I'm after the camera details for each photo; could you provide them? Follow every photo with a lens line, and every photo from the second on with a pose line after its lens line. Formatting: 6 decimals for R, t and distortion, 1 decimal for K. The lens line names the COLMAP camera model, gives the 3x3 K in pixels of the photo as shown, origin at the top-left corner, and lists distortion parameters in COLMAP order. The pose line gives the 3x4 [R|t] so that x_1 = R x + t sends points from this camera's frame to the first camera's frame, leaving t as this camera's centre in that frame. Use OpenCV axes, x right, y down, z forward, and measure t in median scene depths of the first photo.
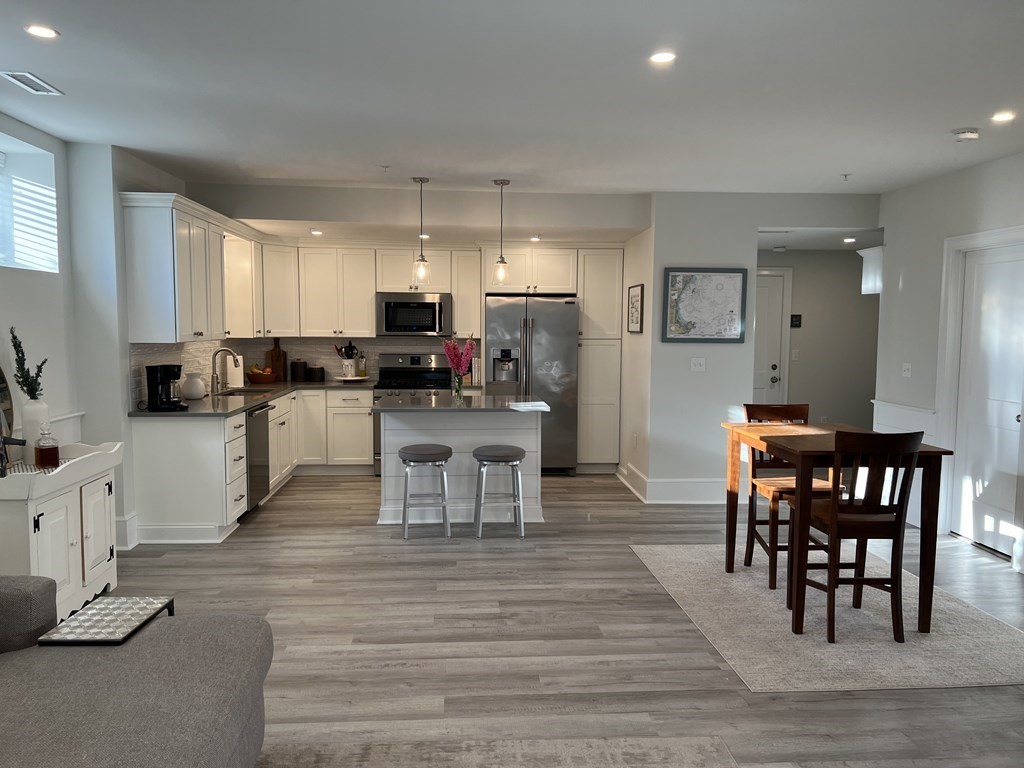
lens RADIAL K [[767.9, 0, 507.6], [0, 767.9, 382.9], [0, 0, 1]] dist [0.063528, -0.072561]
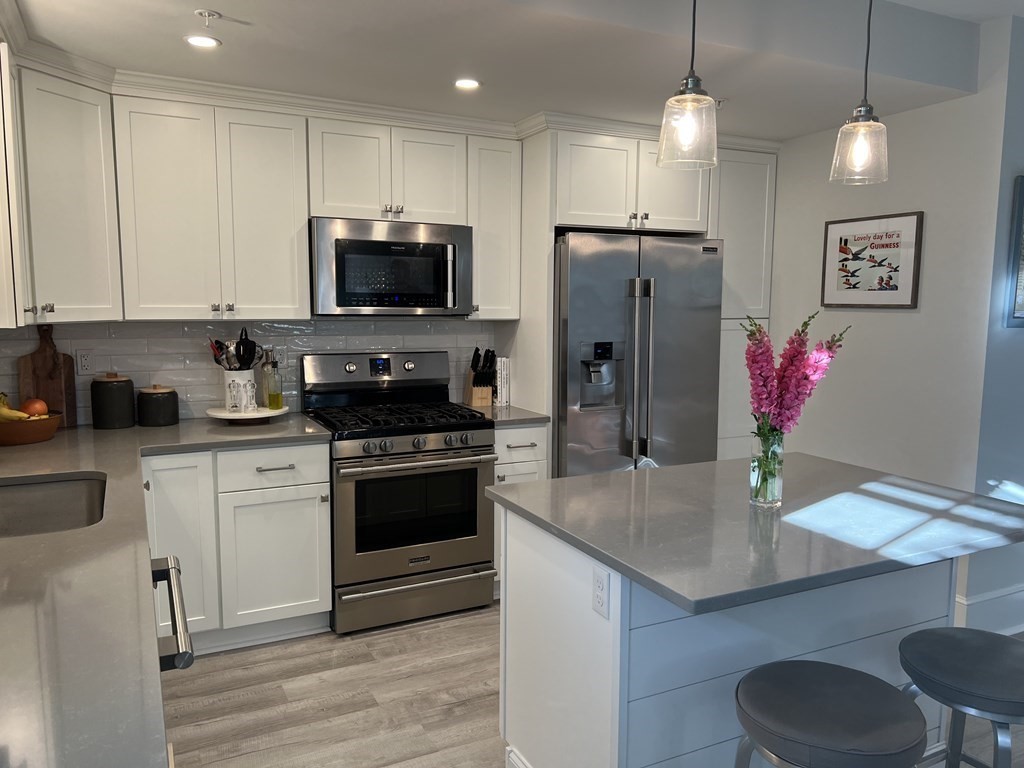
lens RADIAL K [[767.9, 0, 516.5], [0, 767.9, 383.7], [0, 0, 1]] dist [0.063528, -0.072561]
pose [[0.922920, -0.042756, 0.382610, -0.314156], [0.027526, 0.998599, 0.045194, -0.052649], [-0.384006, -0.031179, 0.922804, 0.726128]]
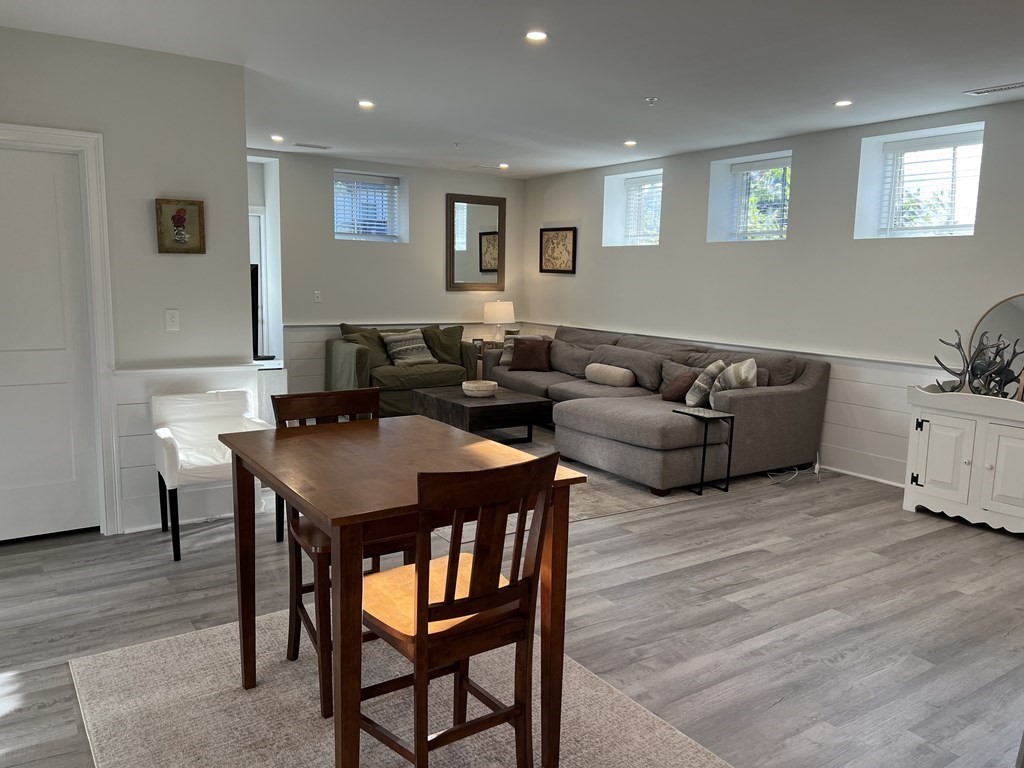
lens RADIAL K [[767.9, 0, 511.0], [0, 767.9, 386.4], [0, 0, 1]] dist [0.063528, -0.072561]
pose [[-0.868333, 0.044240, -0.494004, 0.439684], [-0.066041, 0.976832, 0.203561, -0.074551], [0.491565, 0.209384, -0.845294, 1.100689]]
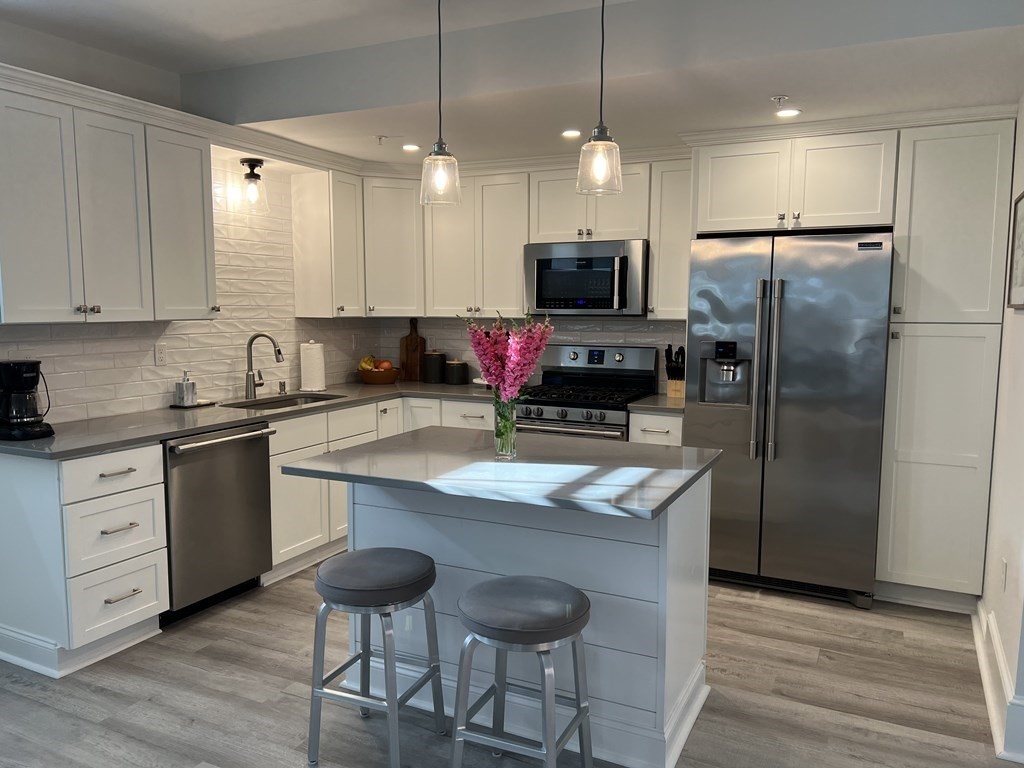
lens RADIAL K [[767.9, 0, 503.8], [0, 767.9, 385.5], [0, 0, 1]] dist [0.063528, -0.072561]
pose [[0.862491, 0.049597, -0.503636, 0.168711], [-0.036024, 0.998678, 0.036656, -0.036127], [0.504788, -0.013473, 0.863138, 0.614167]]
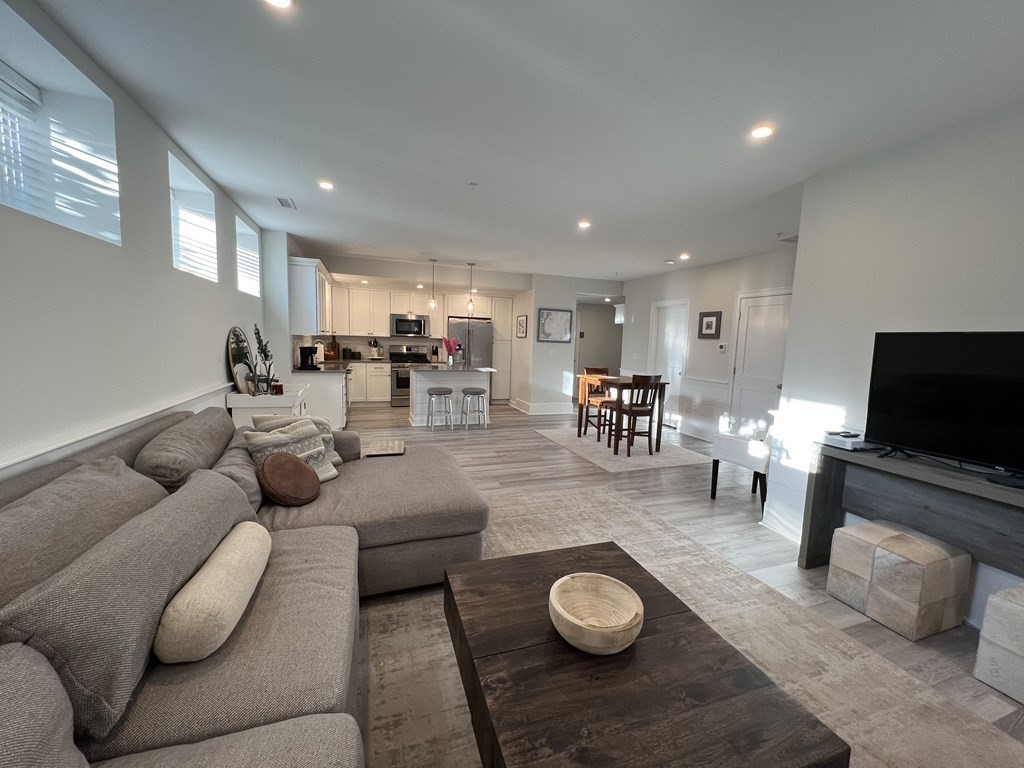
lens RADIAL K [[408.0, 0, 513.9], [0, 408.0, 381.9], [0, 0, 1]] dist [-0.001632, 0.000295]
pose [[0.961224, -0.003506, 0.275748, -0.207840], [-0.005783, 0.999443, 0.032866, 0.026686], [-0.275710, -0.033187, 0.960668, -0.123541]]
